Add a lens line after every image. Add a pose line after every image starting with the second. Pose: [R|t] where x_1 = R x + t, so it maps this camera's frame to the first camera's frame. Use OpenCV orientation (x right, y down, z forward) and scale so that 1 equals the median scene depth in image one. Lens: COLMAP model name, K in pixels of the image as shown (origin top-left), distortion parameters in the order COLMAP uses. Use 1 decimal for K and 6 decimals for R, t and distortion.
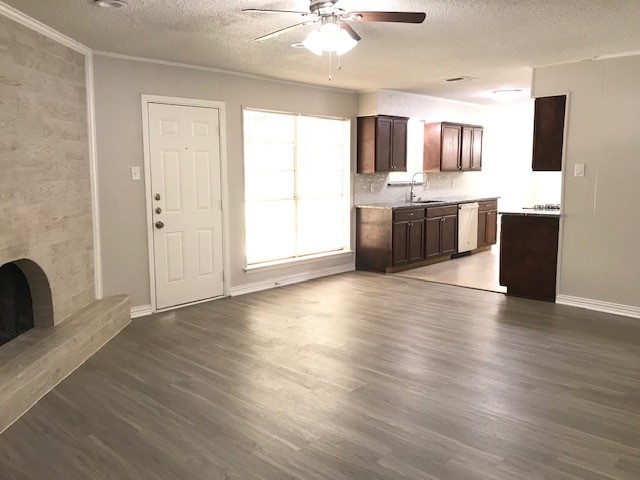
lens RADIAL K [[523.9, 0, 320.0], [0, 523.9, 240.0], [0, 0, 1]] dist [0.008491, -0.001044]
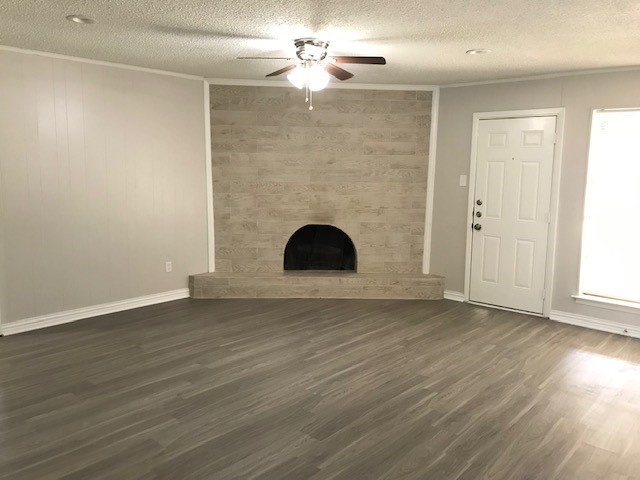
lens RADIAL K [[529.6, 0, 320.0], [0, 529.6, 240.0], [0, 0, 1]] dist [0.061286, -0.000036]
pose [[0.038740, 0.149373, -0.988022, 0.854393], [-0.154712, 0.977737, 0.141752, -0.116526], [0.987200, 0.147368, 0.060988, 0.625720]]
